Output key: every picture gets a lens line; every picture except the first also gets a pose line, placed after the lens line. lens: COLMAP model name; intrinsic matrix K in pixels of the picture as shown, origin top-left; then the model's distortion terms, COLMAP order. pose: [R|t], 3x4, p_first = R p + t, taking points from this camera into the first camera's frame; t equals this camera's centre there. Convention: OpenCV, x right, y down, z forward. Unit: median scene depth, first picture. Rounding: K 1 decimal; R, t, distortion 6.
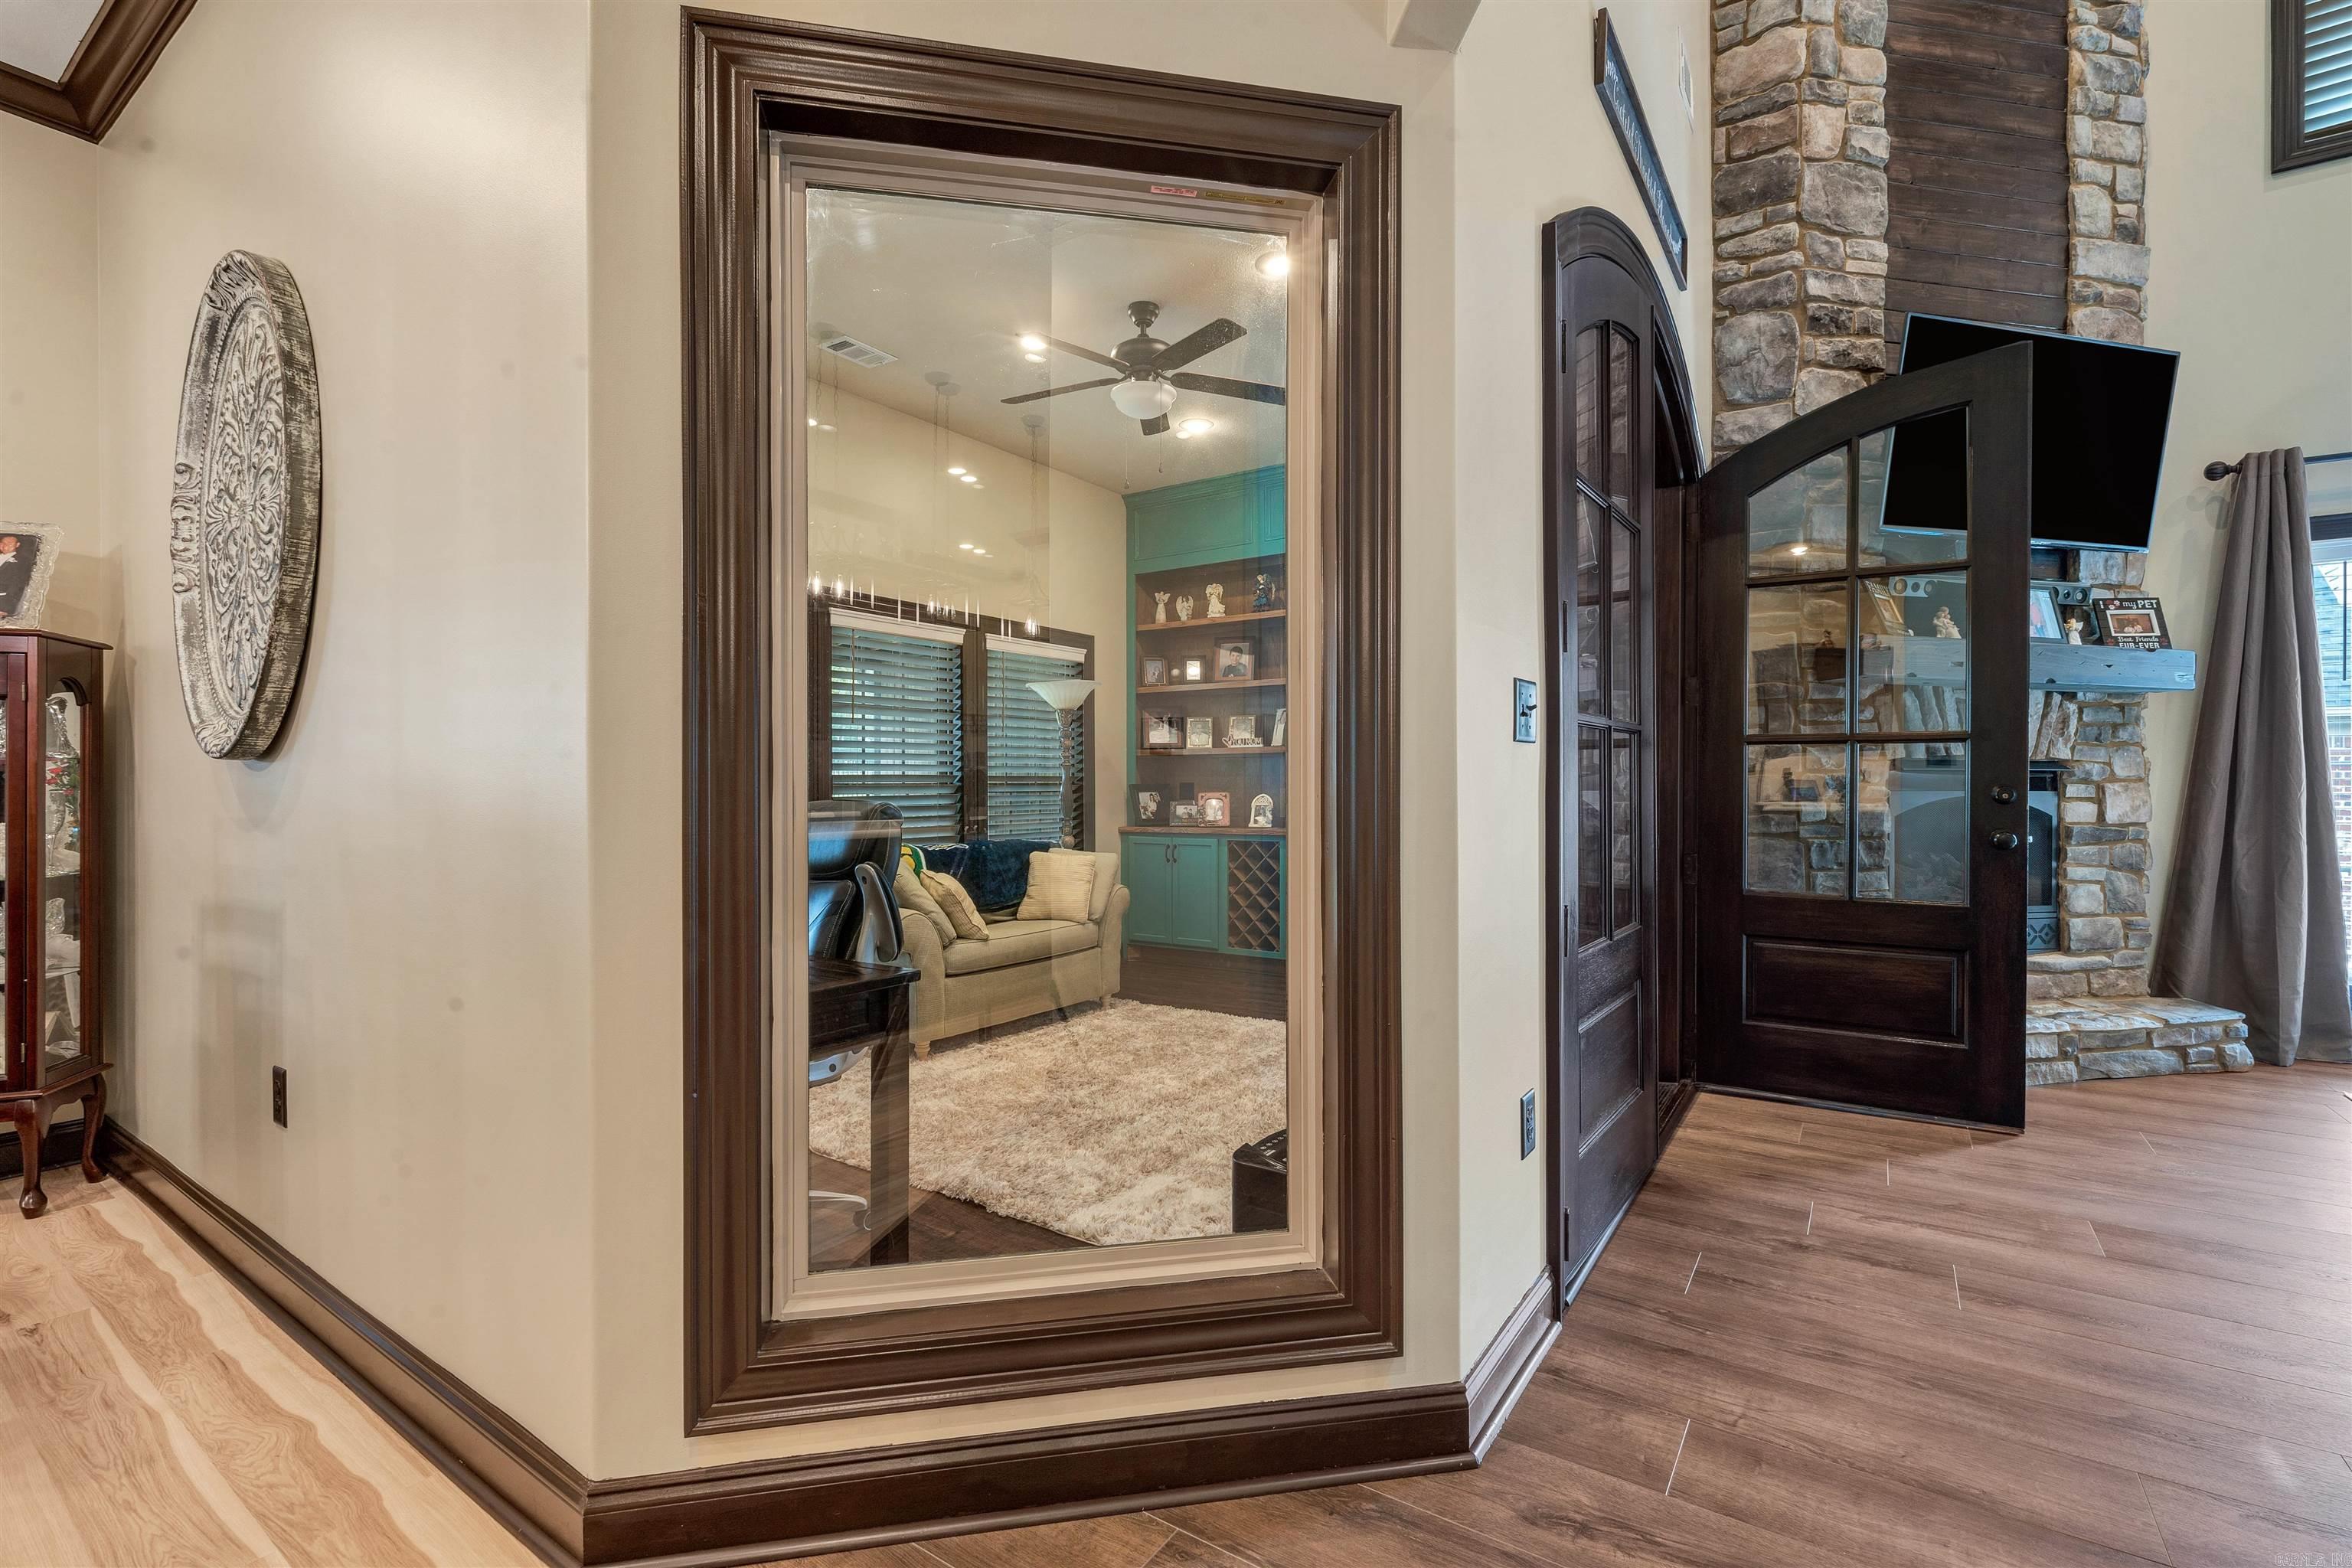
lens RADIAL K [[1036.5, 0, 1183.7], [0, 1036.5, 784.6], [0, 0, 1]] dist [-0.001388, -0.000358]
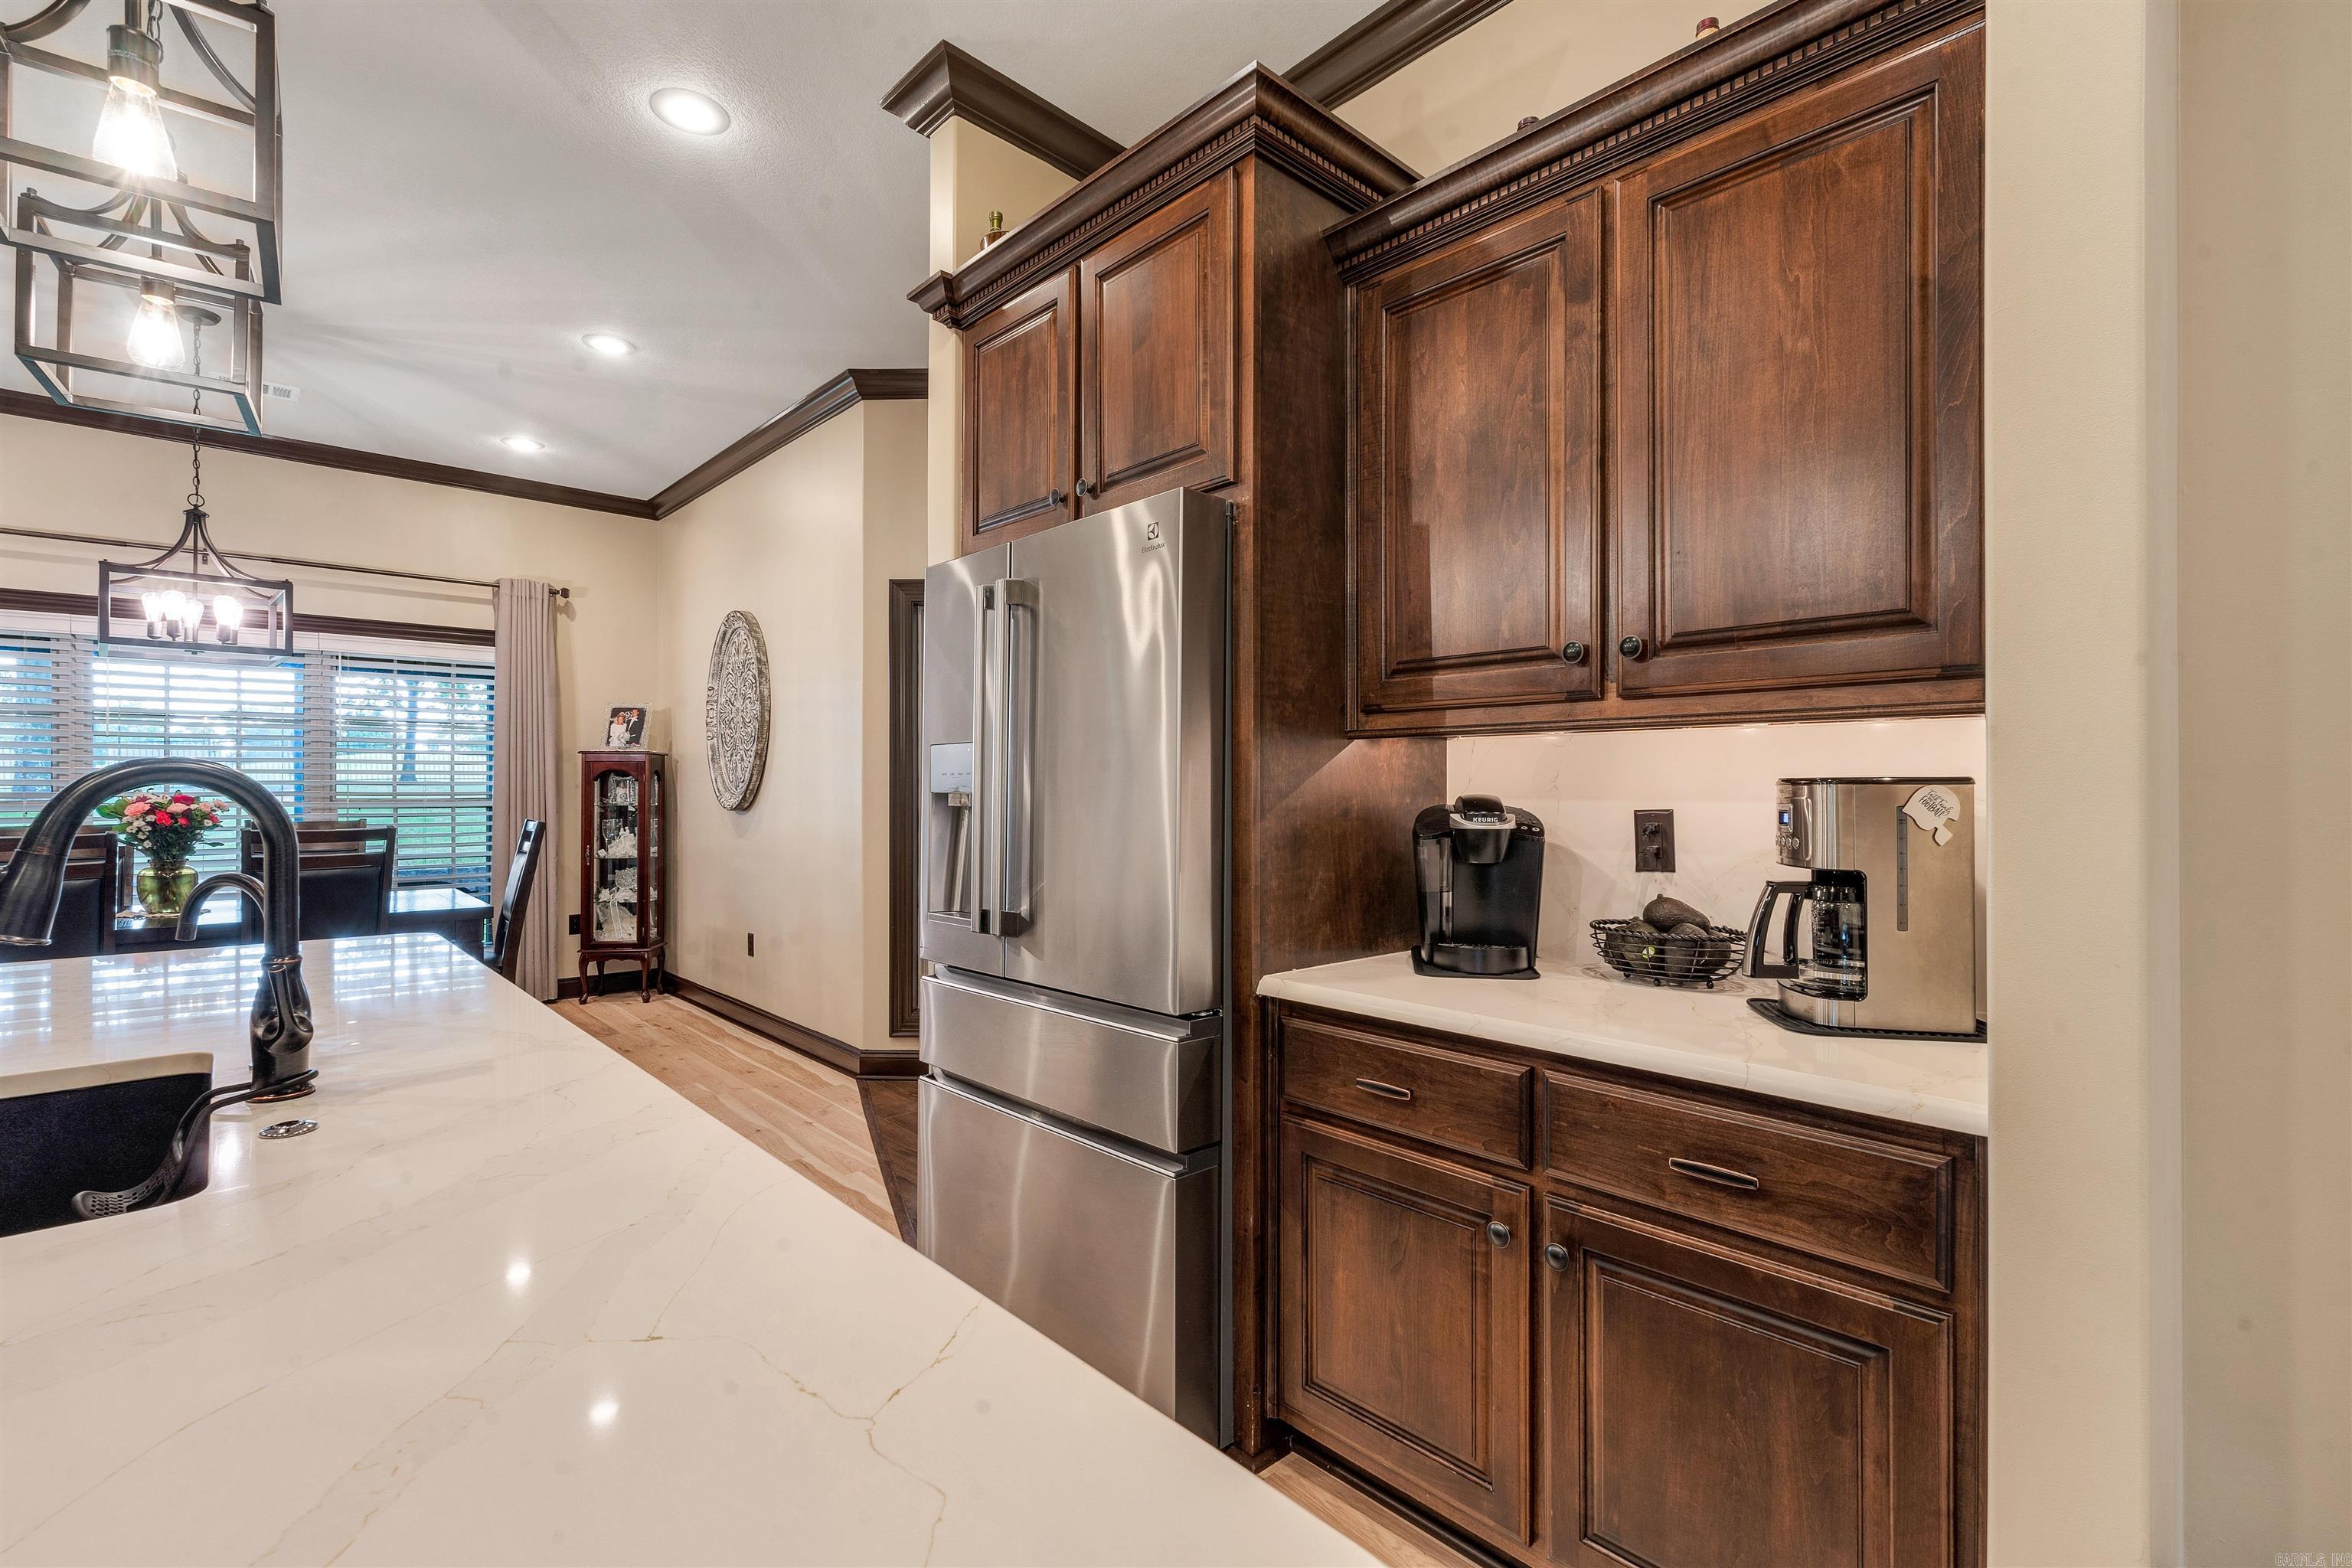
lens RADIAL K [[1041.9, 0, 1186.9], [0, 1041.9, 784.4], [0, 0, 1]] dist [-0.002847, -0.000157]
pose [[0.974767, -0.000783, -0.223222, 0.395567], [-0.001004, 0.999968, -0.007894, -0.038159], [0.223221, 0.007919, 0.974736, -0.671636]]
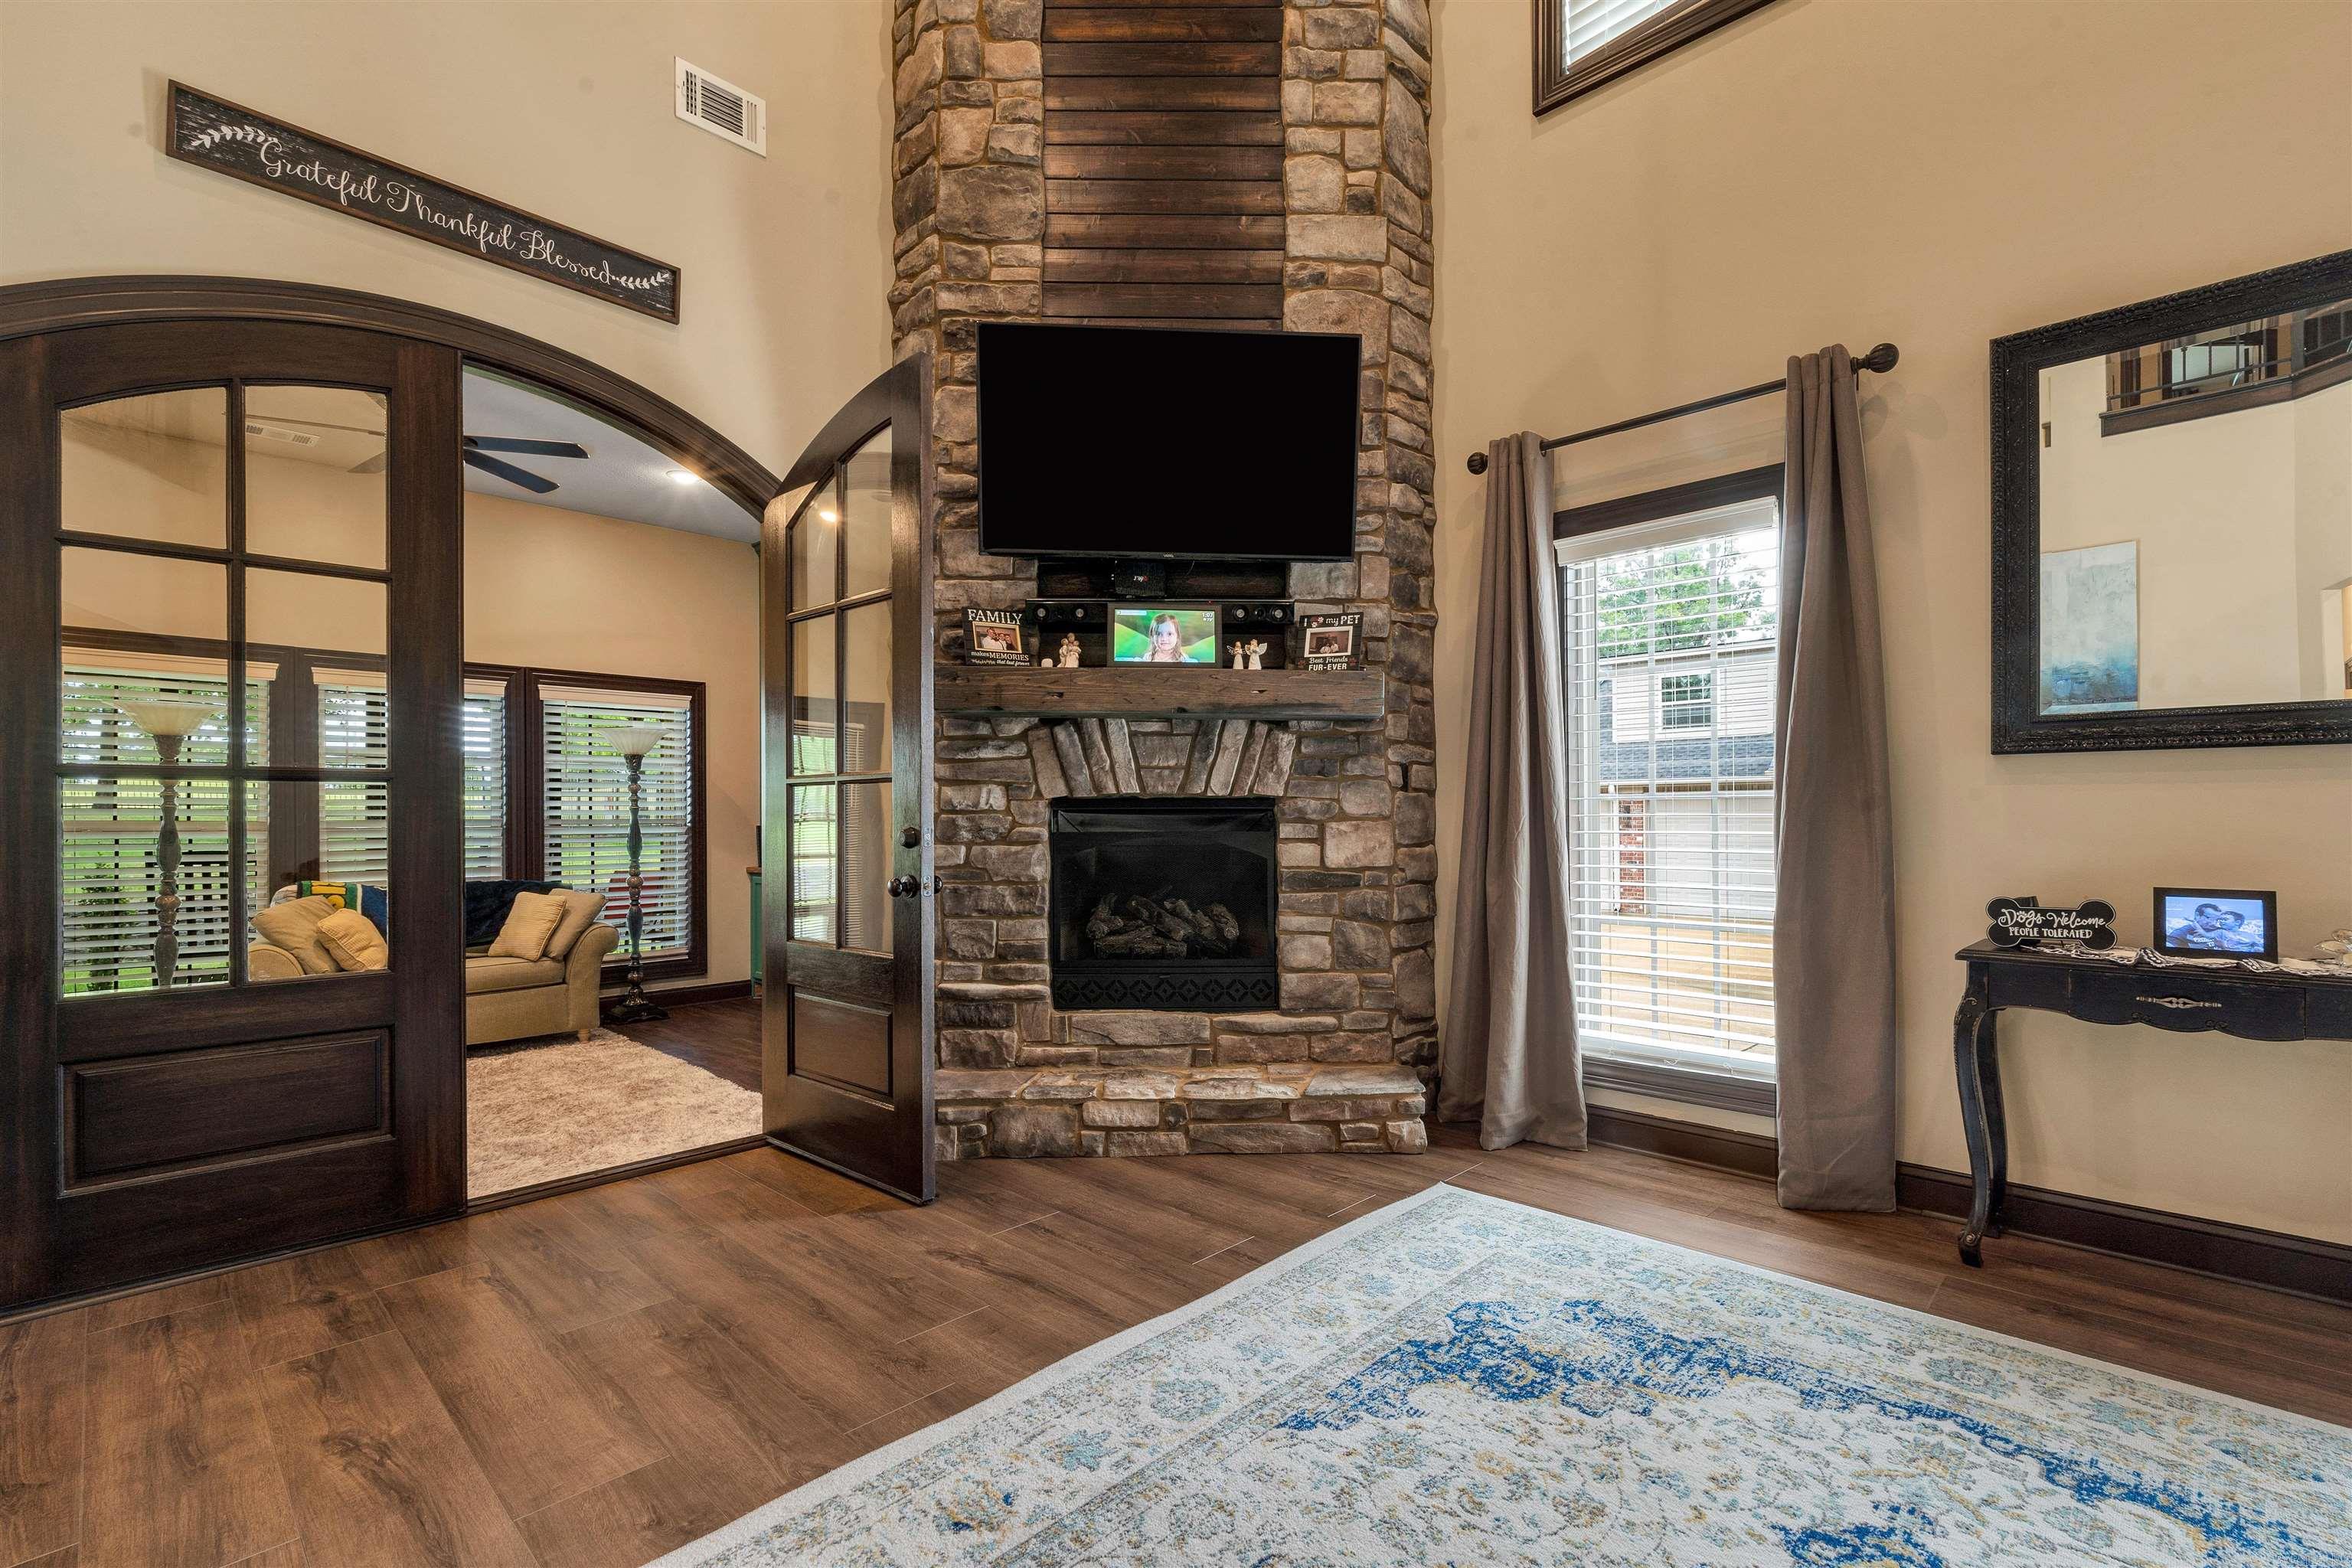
lens RADIAL K [[1048.1, 0, 1187.1], [0, 1048.1, 814.5], [0, 0, 1]] dist [-0.003072, 0.000661]
pose [[0.984933, -0.007046, -0.172794, 0.981535], [0.006017, 0.999961, -0.006473, -0.003241], [0.172832, 0.005336, 0.984937, 0.096540]]
